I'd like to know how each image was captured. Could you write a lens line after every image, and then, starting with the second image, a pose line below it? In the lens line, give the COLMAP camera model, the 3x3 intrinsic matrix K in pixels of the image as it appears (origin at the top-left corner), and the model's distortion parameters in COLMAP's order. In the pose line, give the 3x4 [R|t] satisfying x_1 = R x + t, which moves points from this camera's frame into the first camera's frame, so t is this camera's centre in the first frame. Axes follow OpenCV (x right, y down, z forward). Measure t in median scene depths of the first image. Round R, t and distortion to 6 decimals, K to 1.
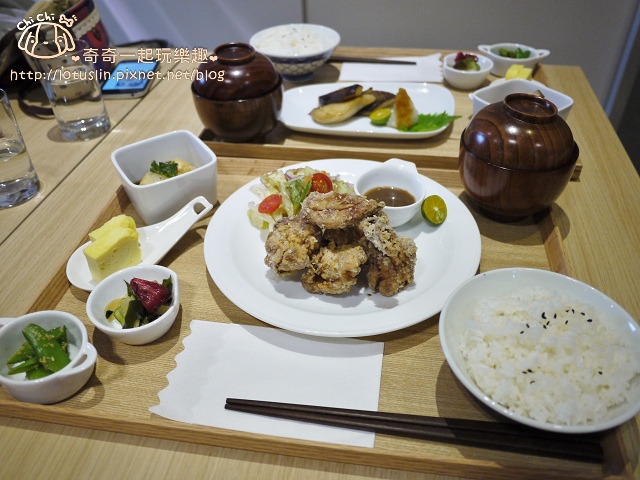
lens RADIAL K [[550.8, 0, 320.0], [0, 550.8, 240.0], [0, 0, 1]] dist [-0.060440, 0.000126]
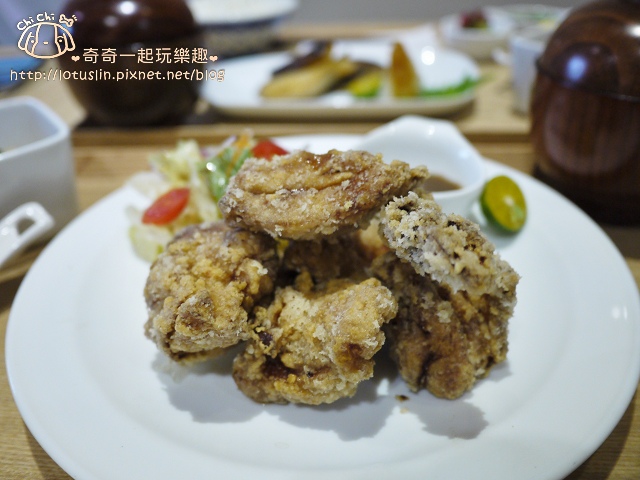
lens RADIAL K [[550.8, 0, 320.0], [0, 550.8, 240.0], [0, 0, 1]] dist [-0.060440, 0.000126]
pose [[0.996371, -0.054514, 0.065374, 0.008615], [0.061362, 0.992279, -0.107779, 0.024232], [-0.058994, 0.111399, 0.992023, 0.601821]]
